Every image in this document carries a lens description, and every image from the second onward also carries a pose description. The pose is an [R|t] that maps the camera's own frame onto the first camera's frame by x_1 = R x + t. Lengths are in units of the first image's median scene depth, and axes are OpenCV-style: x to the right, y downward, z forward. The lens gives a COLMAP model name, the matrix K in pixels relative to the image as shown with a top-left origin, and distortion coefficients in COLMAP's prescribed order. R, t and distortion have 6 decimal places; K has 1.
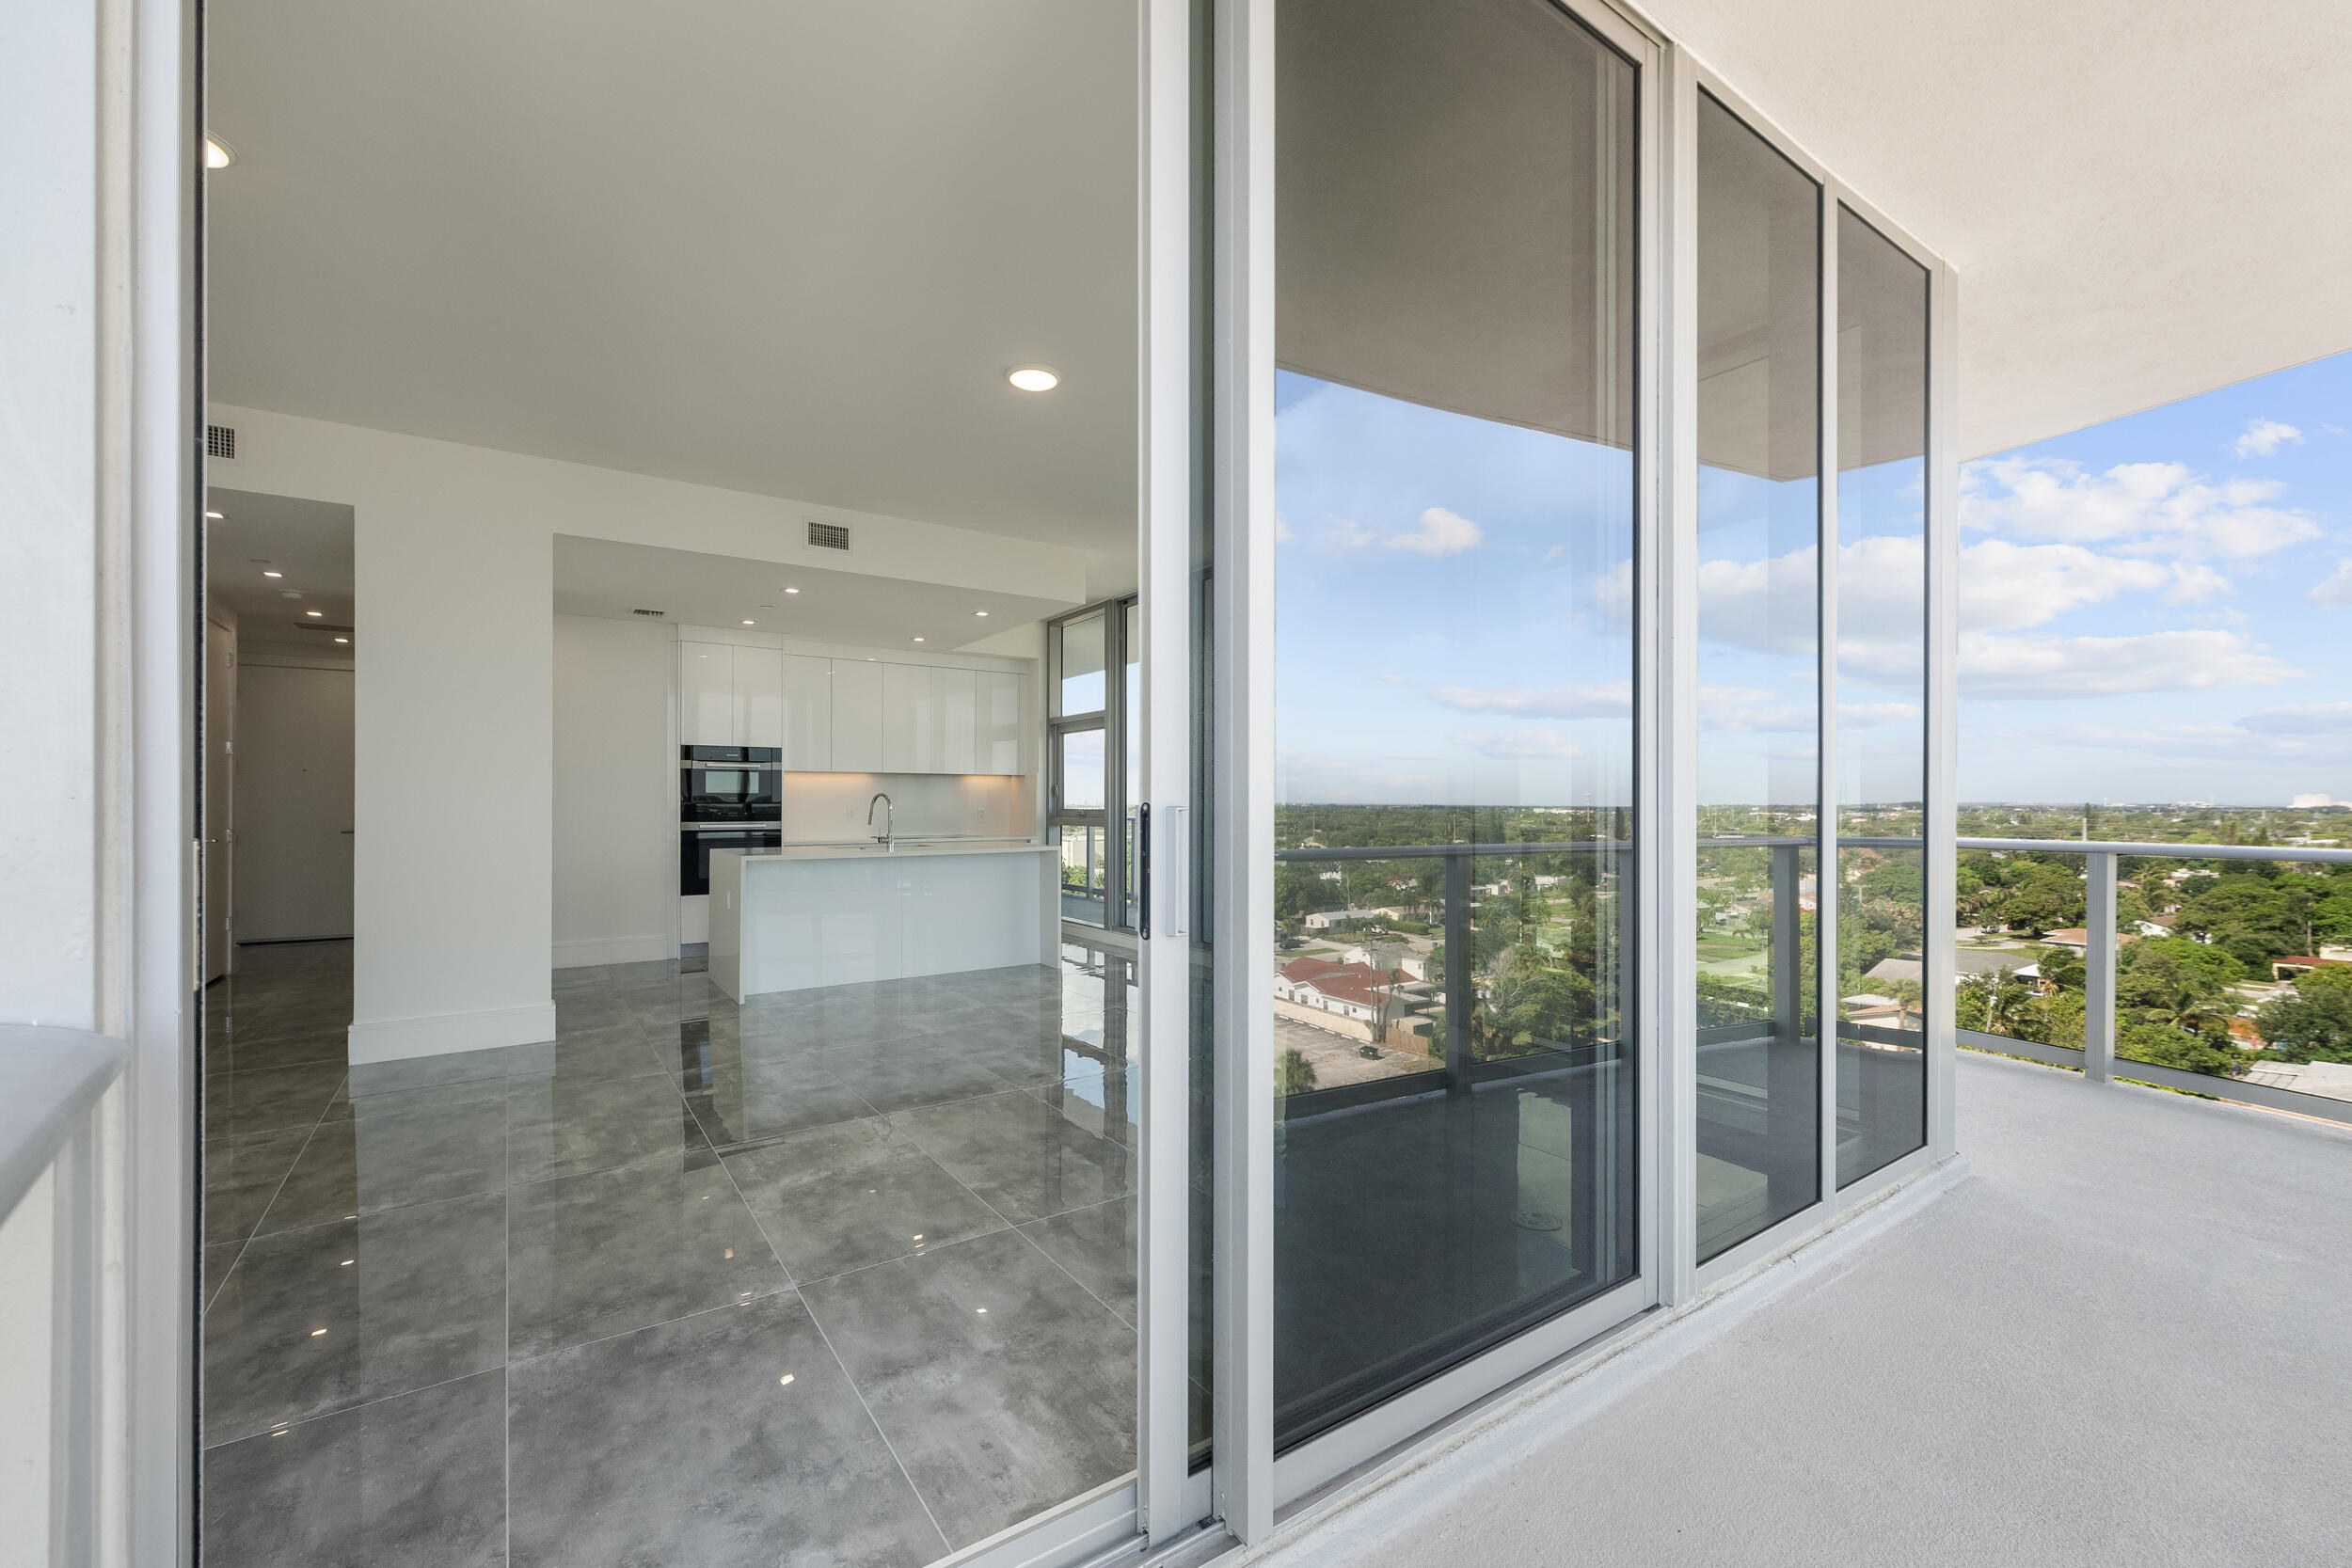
lens RADIAL K [[967.4, 0, 1167.9], [0, 967.4, 801.5], [0, 0, 1]] dist [0.000622, -0.000301]
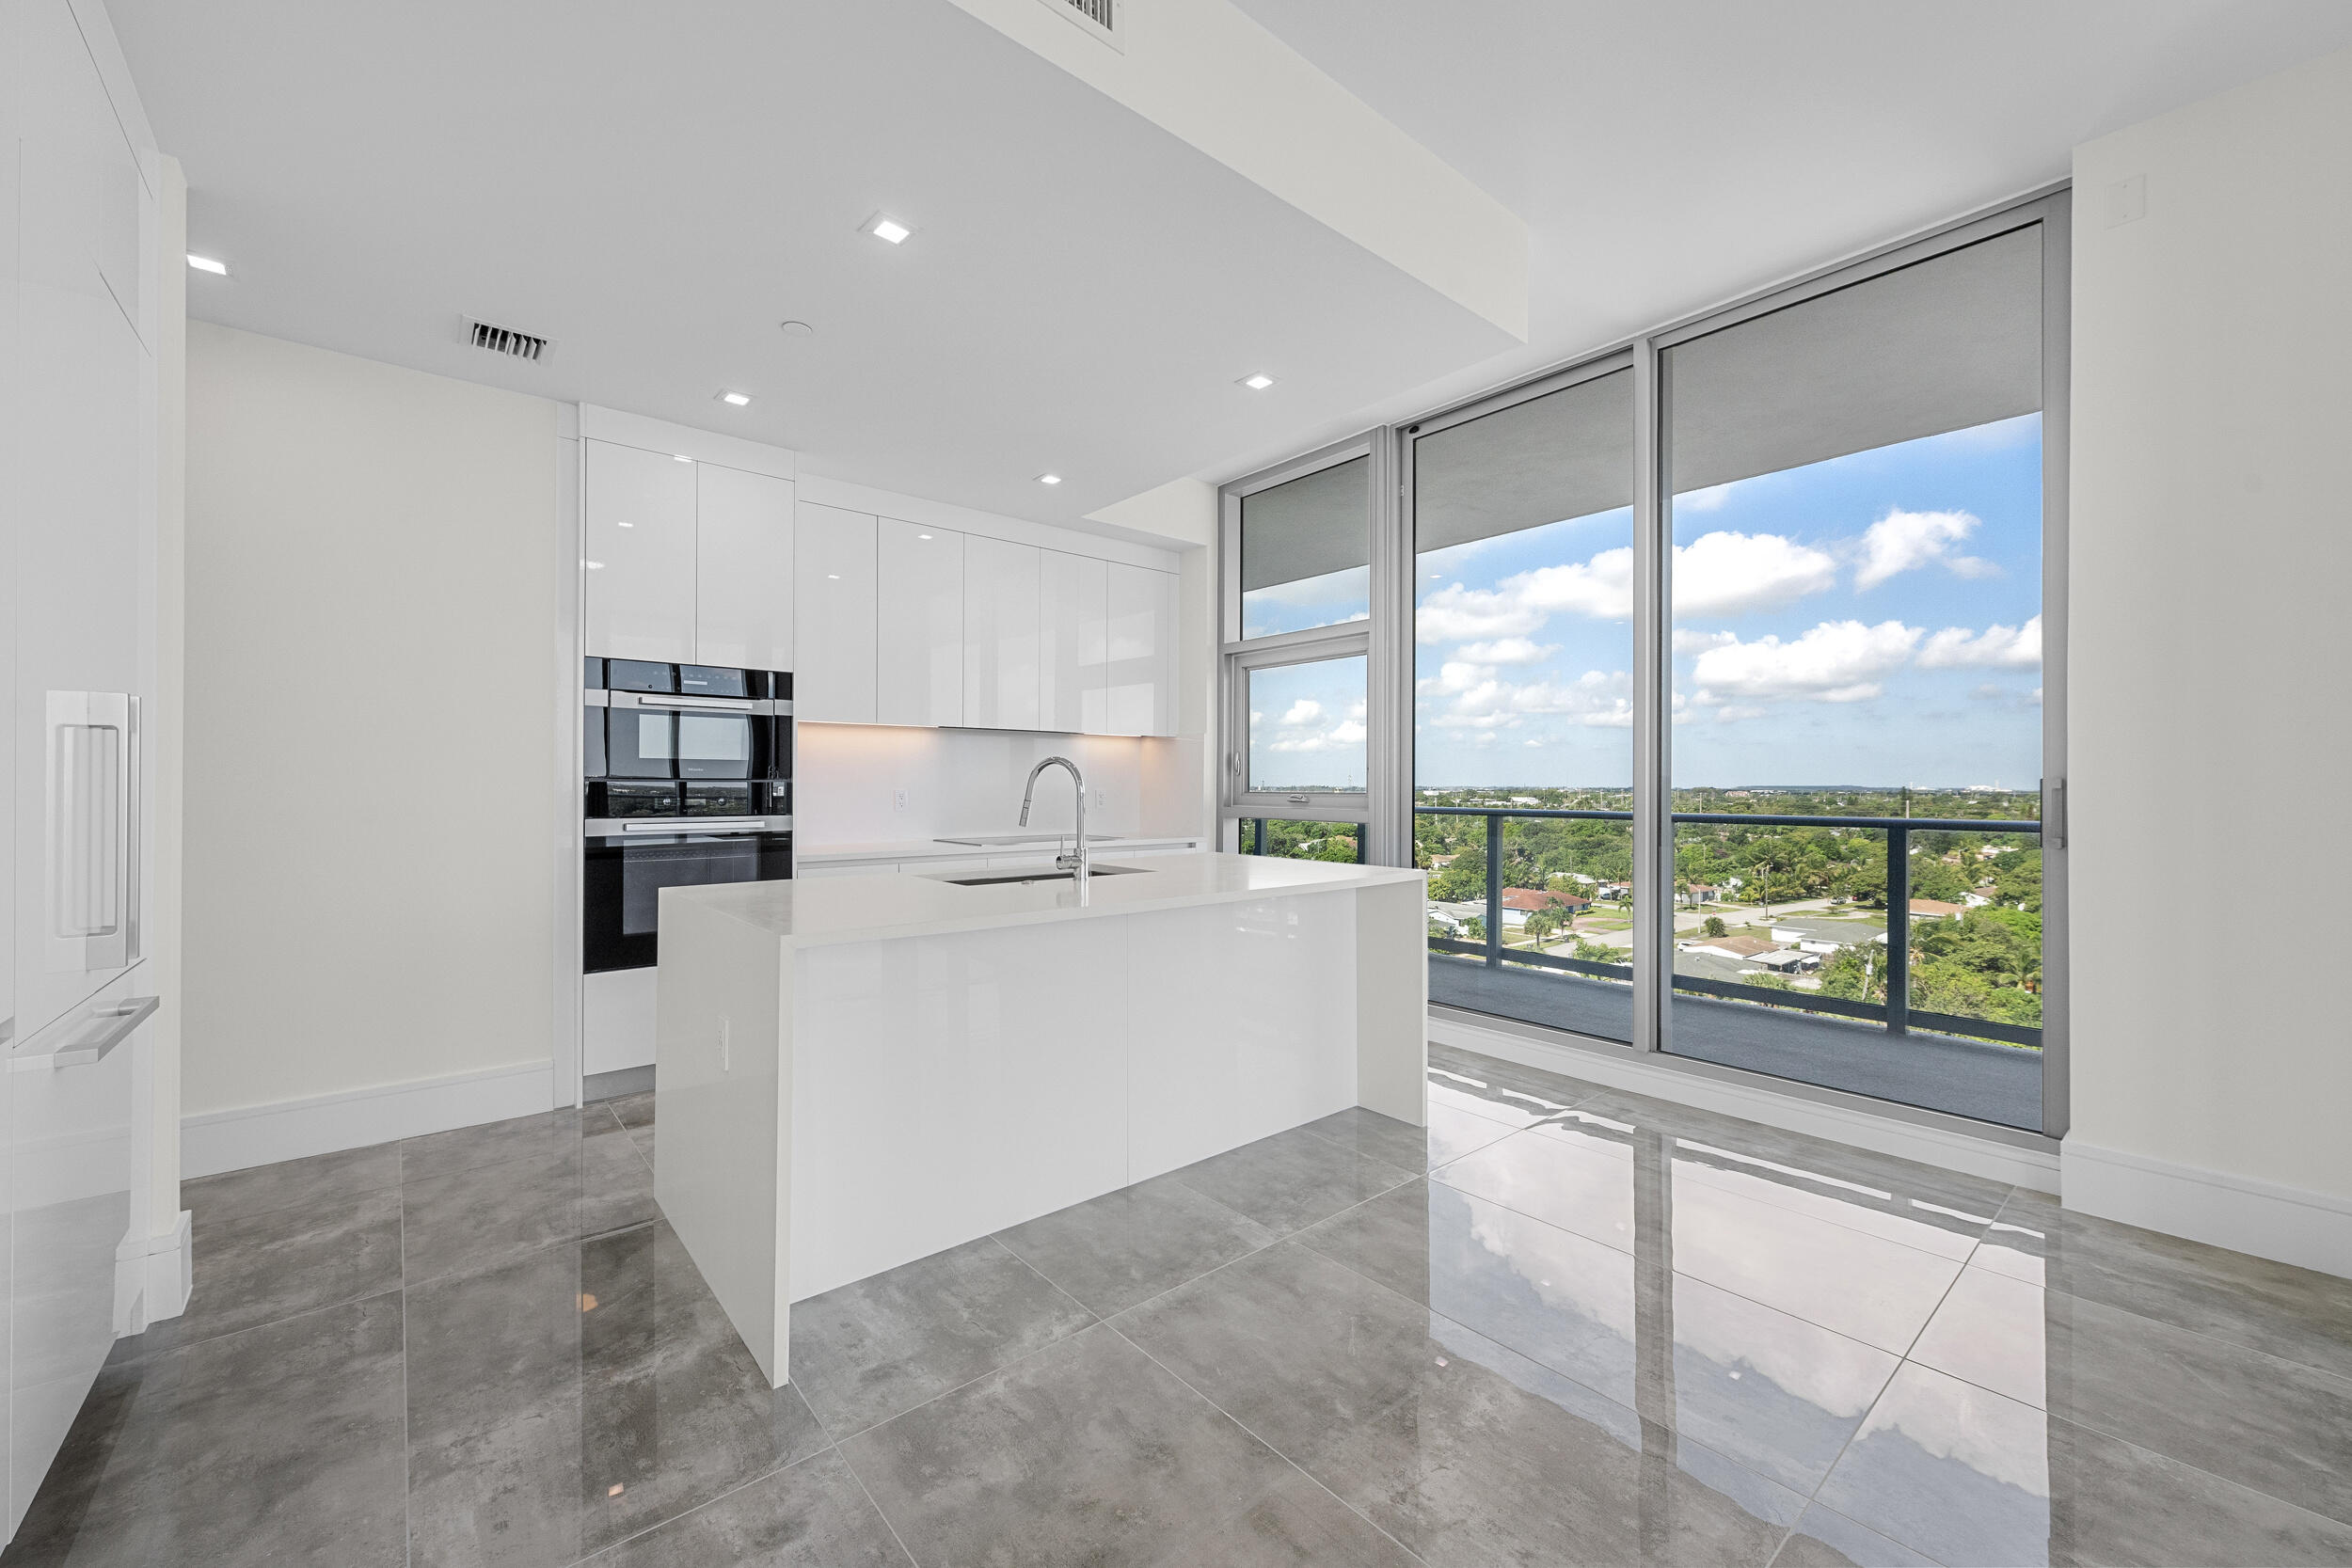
lens RADIAL K [[923.7, 0, 1180.6], [0, 923.7, 779.3], [0, 0, 1]] dist [0.002300, -0.000095]
pose [[0.994096, 0.002418, 0.108474, -0.248426], [-0.001837, 0.999983, -0.005461, 0.003040], [-0.108485, 0.005229, 0.994084, 0.491146]]
